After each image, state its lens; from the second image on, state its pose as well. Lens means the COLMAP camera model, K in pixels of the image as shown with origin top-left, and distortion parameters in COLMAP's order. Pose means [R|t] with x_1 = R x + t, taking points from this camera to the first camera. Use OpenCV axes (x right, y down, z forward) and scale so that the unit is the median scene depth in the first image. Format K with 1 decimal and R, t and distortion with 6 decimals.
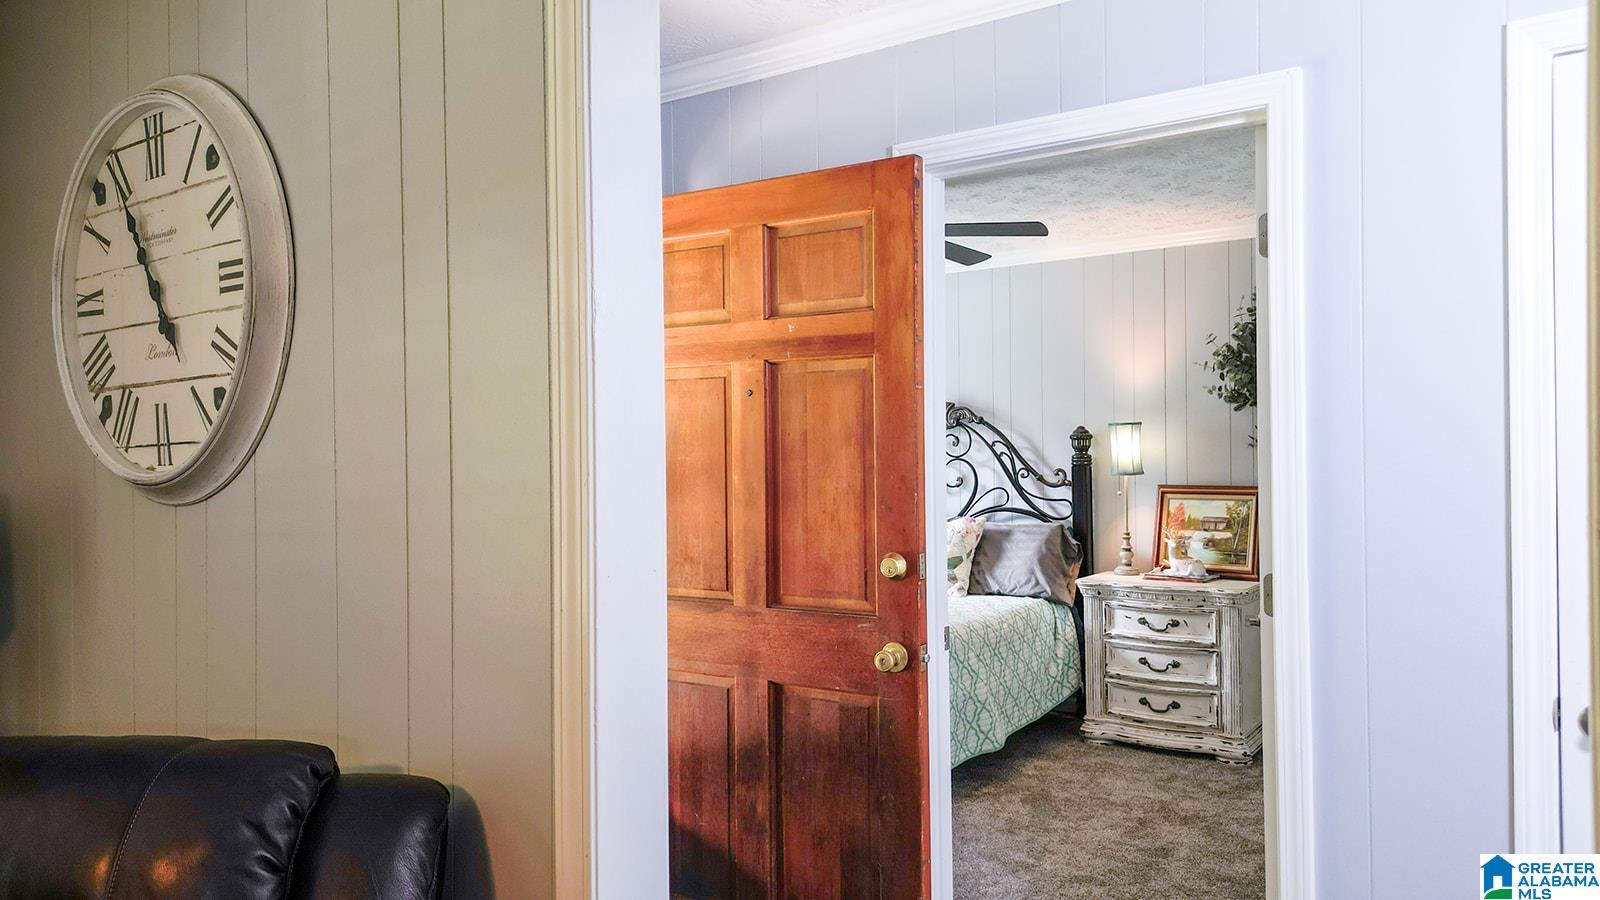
lens RADIAL K [[1111.1, 0, 793.0], [0, 1111.1, 449.7], [0, 0, 1]] dist [0.078394, -0.078093]
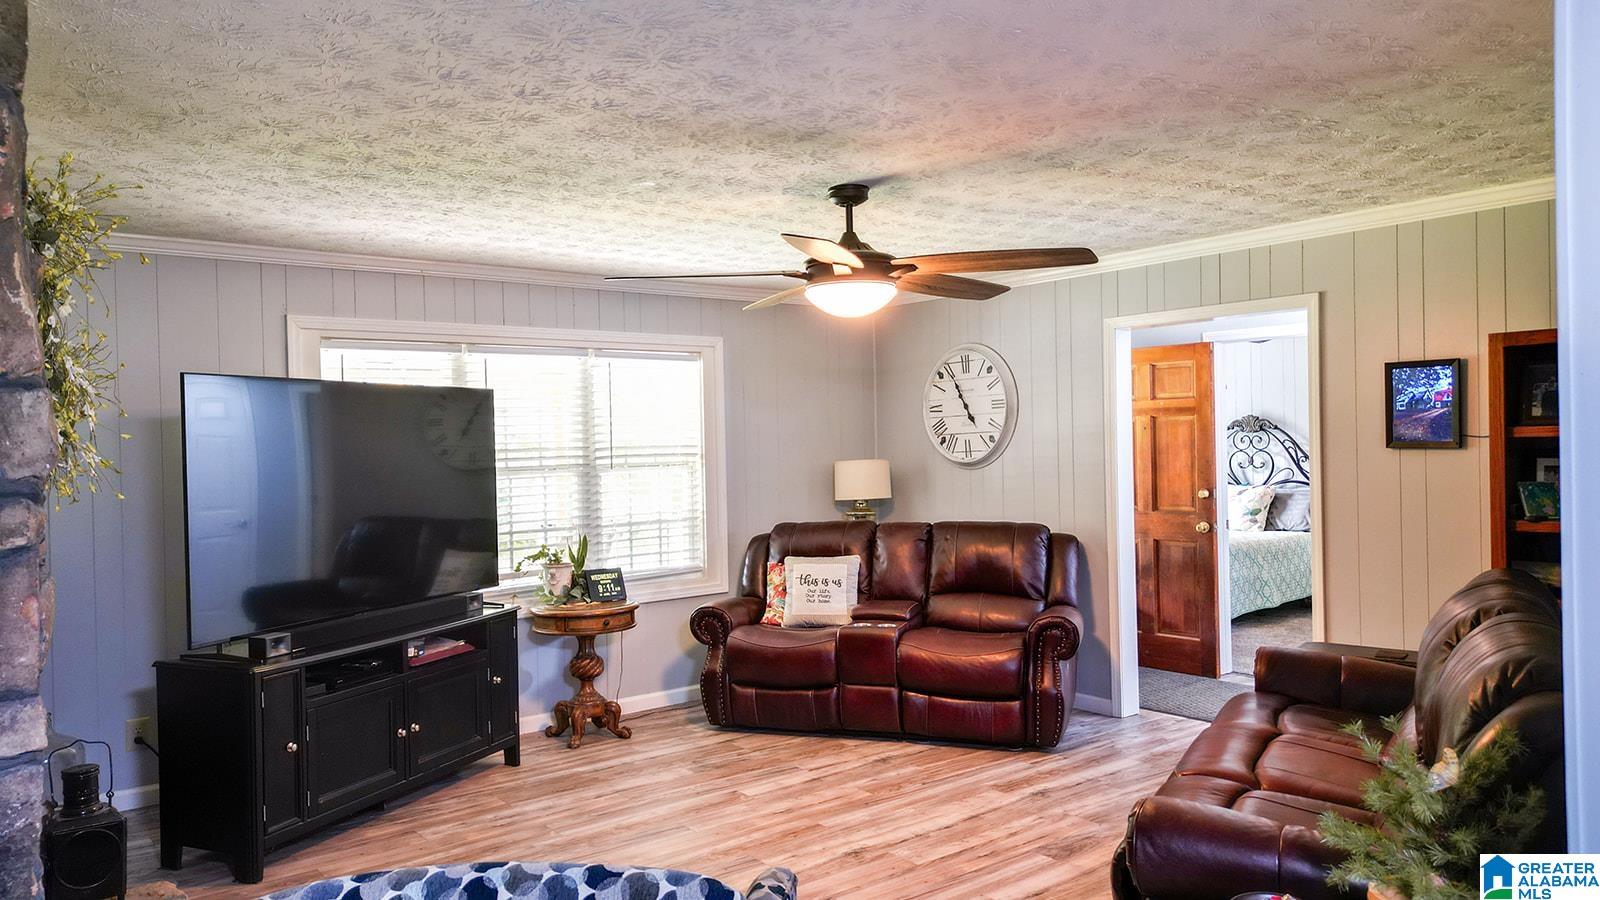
lens RADIAL K [[1111.1, 0, 800.4], [0, 1111.1, 449.6], [0, 0, 1]] dist [0.078394, -0.078093]
pose [[0.958251, -0.007394, -0.285834, -0.033007], [0.010368, 0.999907, 0.008892, -0.017748], [0.285742, -0.011484, 0.958238, -0.908330]]
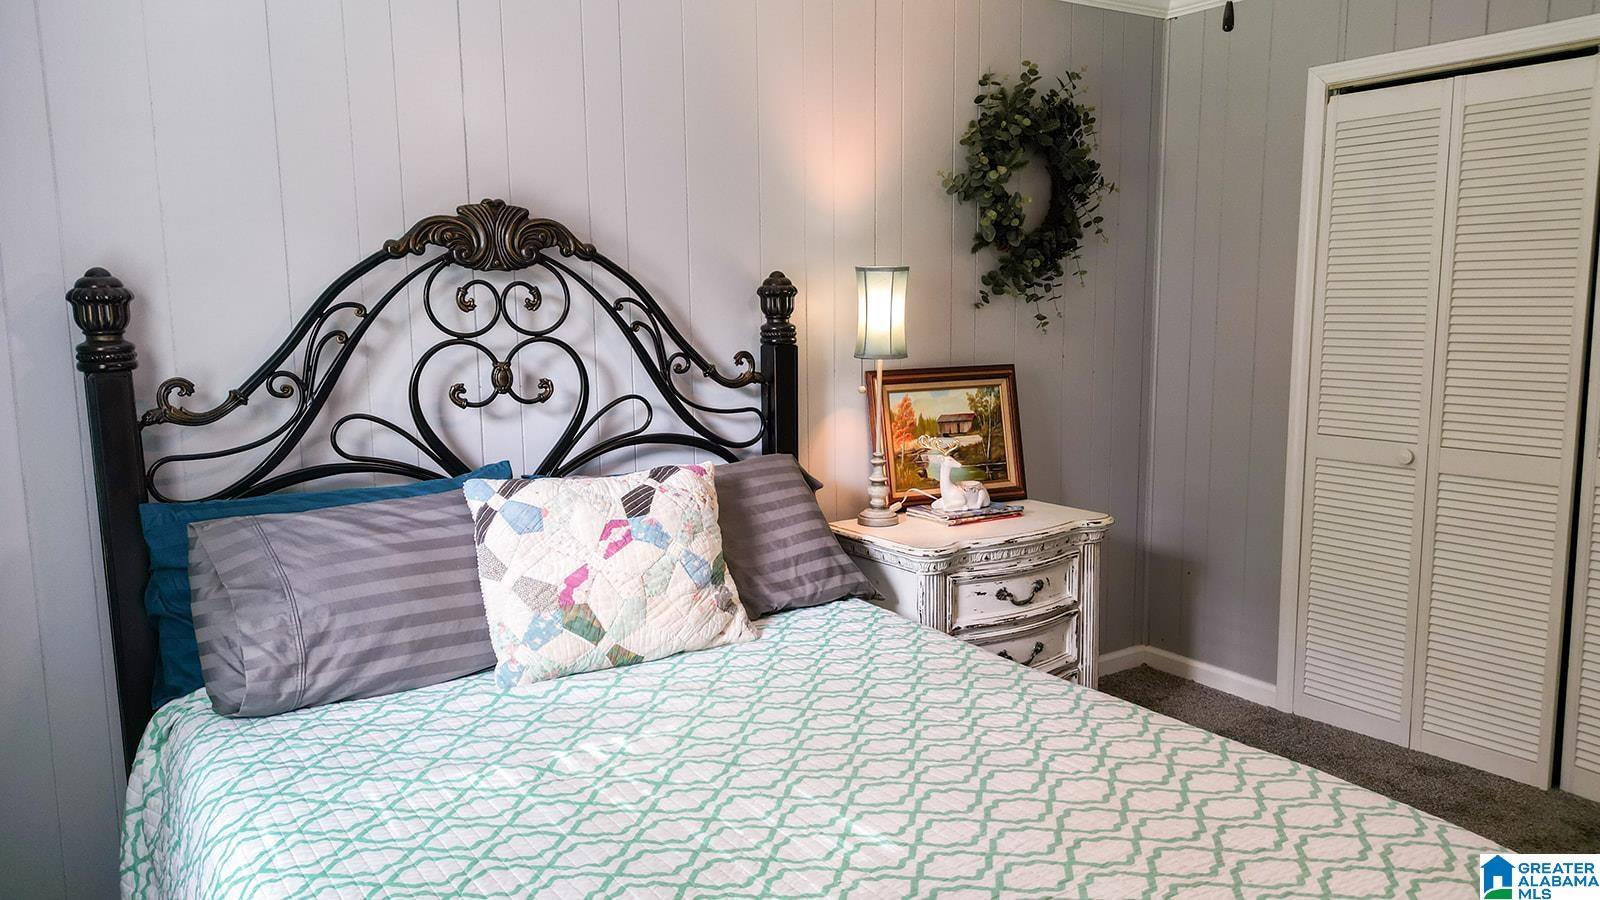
lens RADIAL K [[1111.1, 0, 797.4], [0, 1111.1, 447.3], [0, 0, 1]] dist [0.078394, -0.078093]
pose [[0.340040, -0.120389, 0.932673, -0.281660], [0.008322, 0.992118, 0.125028, -0.004168], [-0.940374, -0.034753, 0.338362, 0.886716]]
